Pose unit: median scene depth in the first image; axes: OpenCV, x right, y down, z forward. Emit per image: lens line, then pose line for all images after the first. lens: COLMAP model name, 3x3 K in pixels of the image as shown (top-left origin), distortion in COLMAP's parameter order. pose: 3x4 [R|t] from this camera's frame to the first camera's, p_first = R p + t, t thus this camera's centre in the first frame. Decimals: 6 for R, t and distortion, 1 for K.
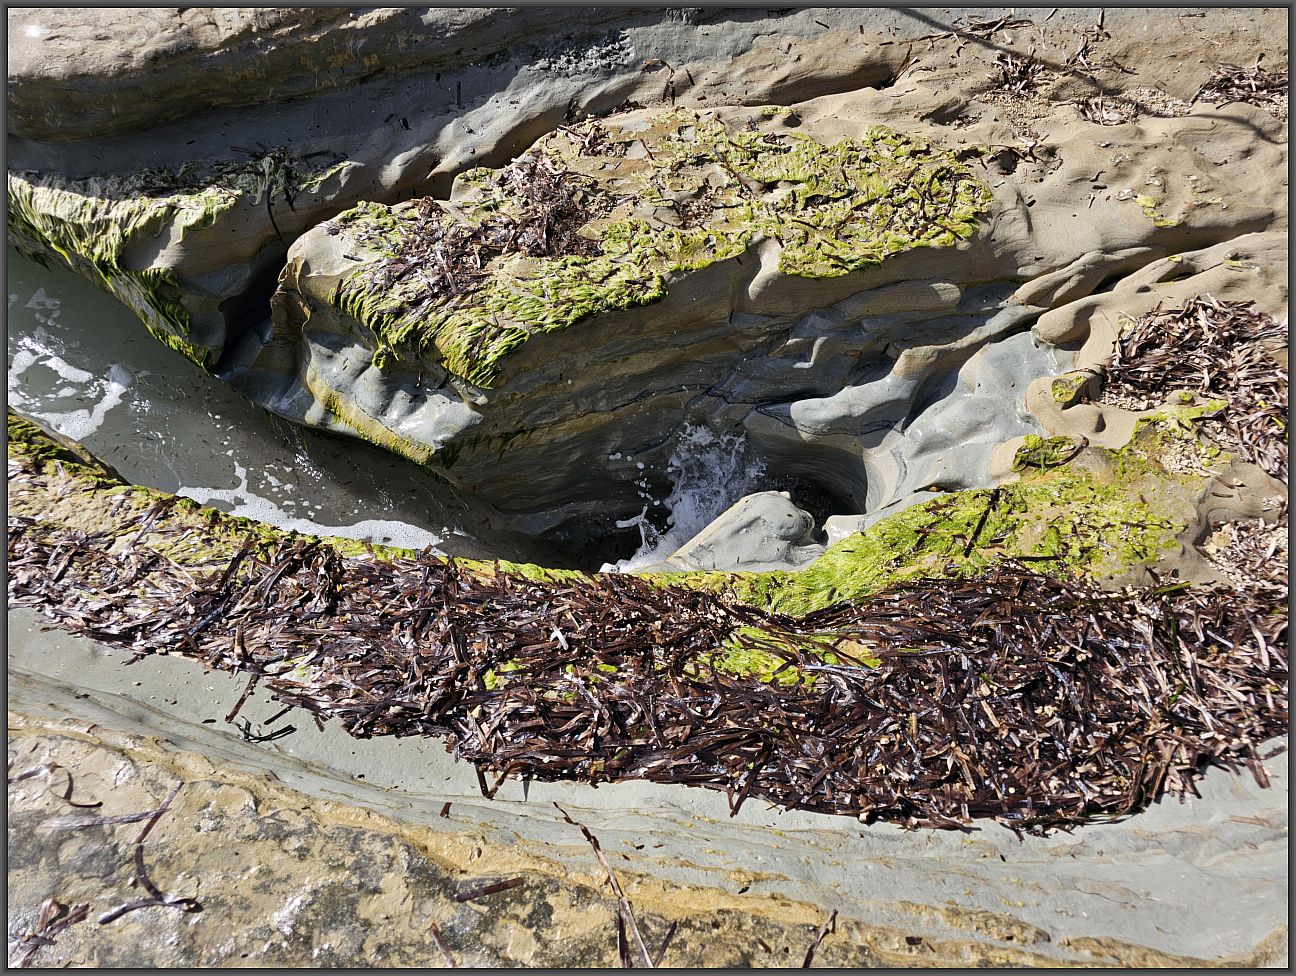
lens RADIAL K [[843.4, 0, 644.5], [0, 843.4, 482.3], [0, 0, 1]] dist [0.065066, -0.059488]
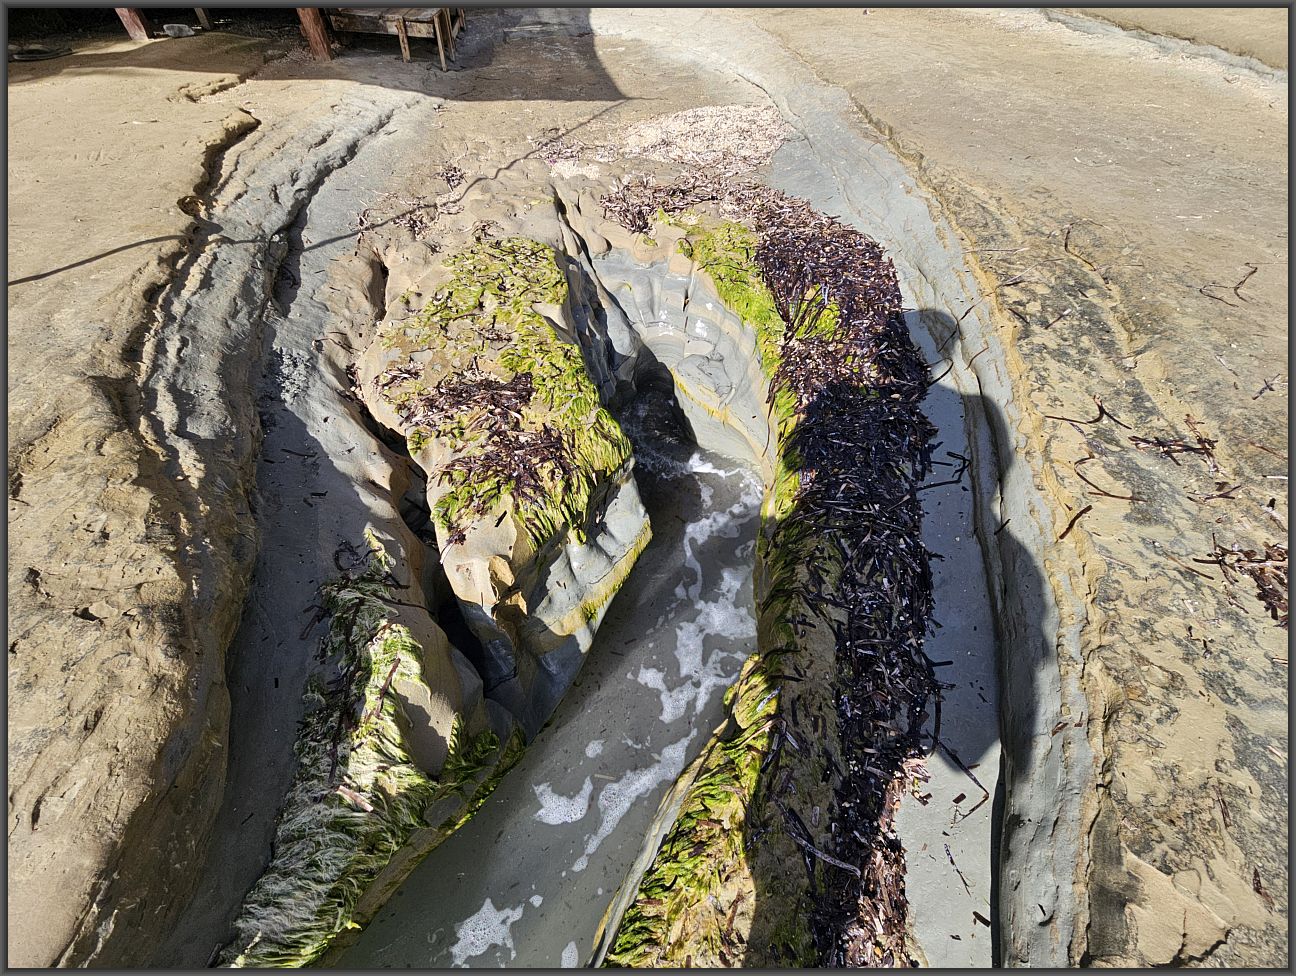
lens RADIAL K [[525.5, 0, 648.1], [0, 525.5, 485.6], [0, 0, 1]] dist [-0.001633, 0.000500]
pose [[0.005284, -0.764039, 0.645148, -0.720077], [0.841216, 0.352220, 0.410240, -0.384850], [-0.540673, 0.540541, 0.644583, 0.438914]]
